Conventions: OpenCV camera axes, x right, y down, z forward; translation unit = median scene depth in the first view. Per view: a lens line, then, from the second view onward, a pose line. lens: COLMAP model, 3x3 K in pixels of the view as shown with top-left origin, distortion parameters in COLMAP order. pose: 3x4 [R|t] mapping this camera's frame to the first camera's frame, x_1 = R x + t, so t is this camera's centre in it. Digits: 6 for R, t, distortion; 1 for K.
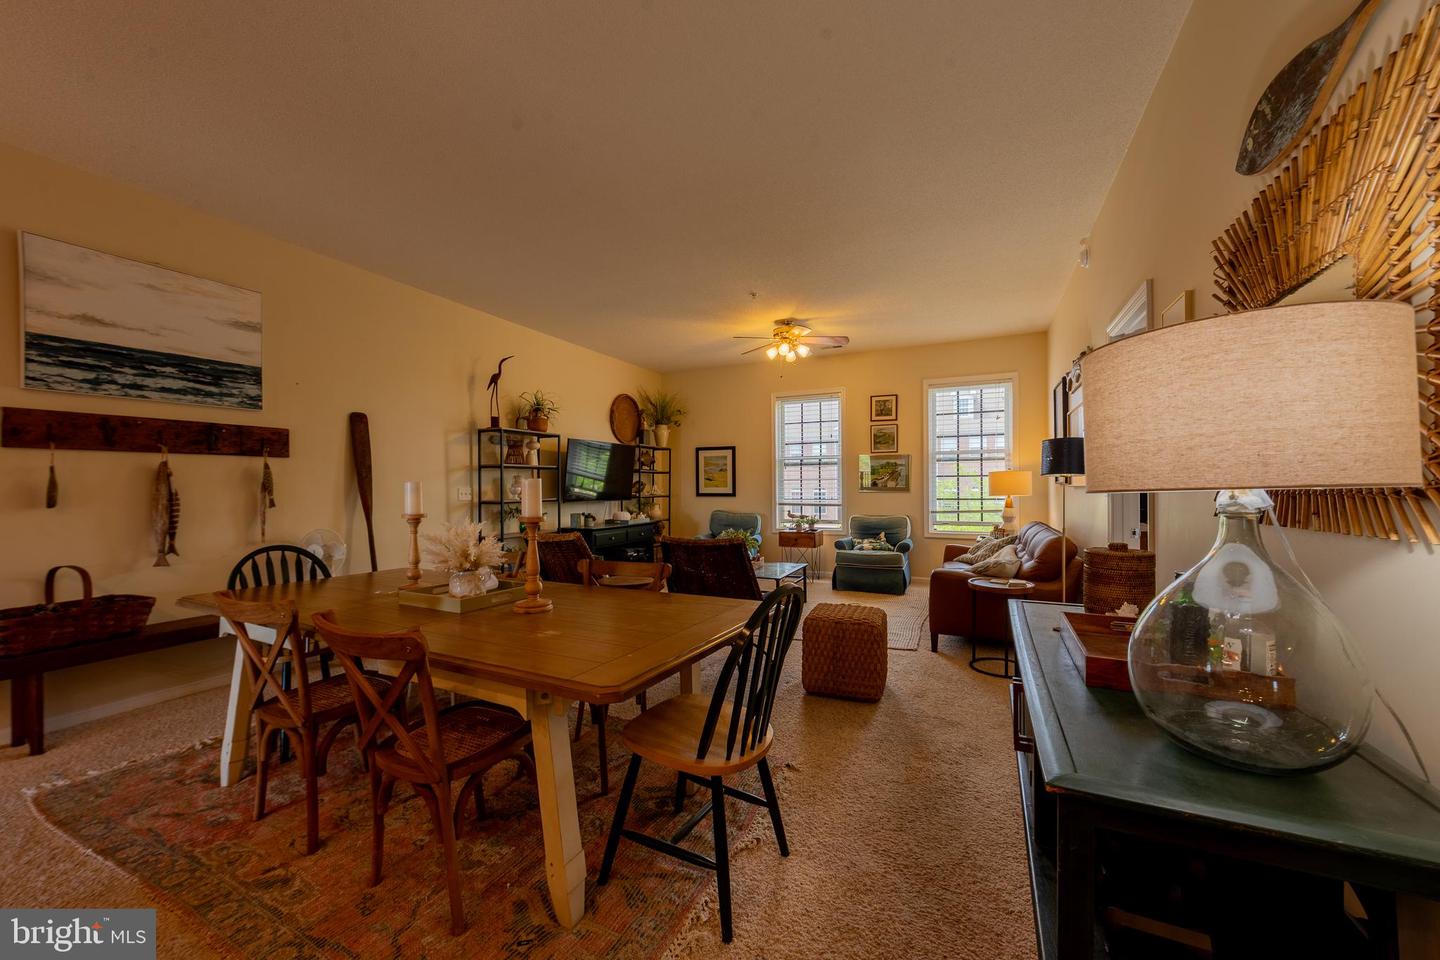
lens RADIAL K [[575.0, 0, 715.8], [0, 575.0, 482.2], [0, 0, 1]] dist [0.009438, 0.000026]
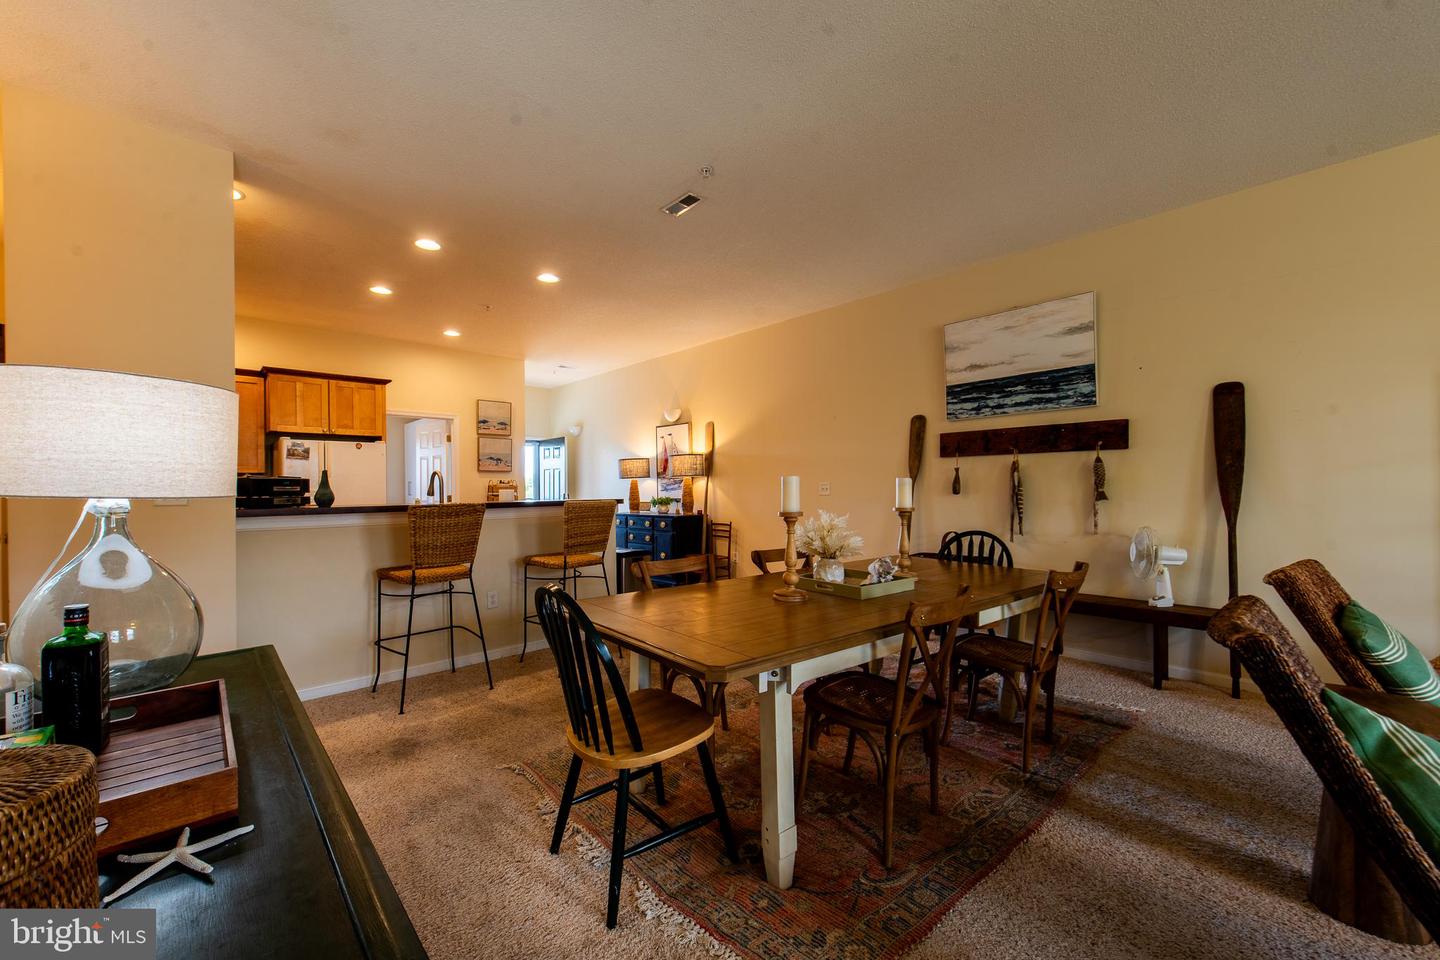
lens RADIAL K [[575.0, 0, 715.1], [0, 575.0, 488.4], [0, 0, 1]] dist [0.009438, 0.000026]
pose [[-0.393488, 0.007458, -0.919299, 0.460079], [0.011345, 0.999930, 0.003256, 0.013275], [0.919260, -0.009148, -0.393546, 0.853334]]
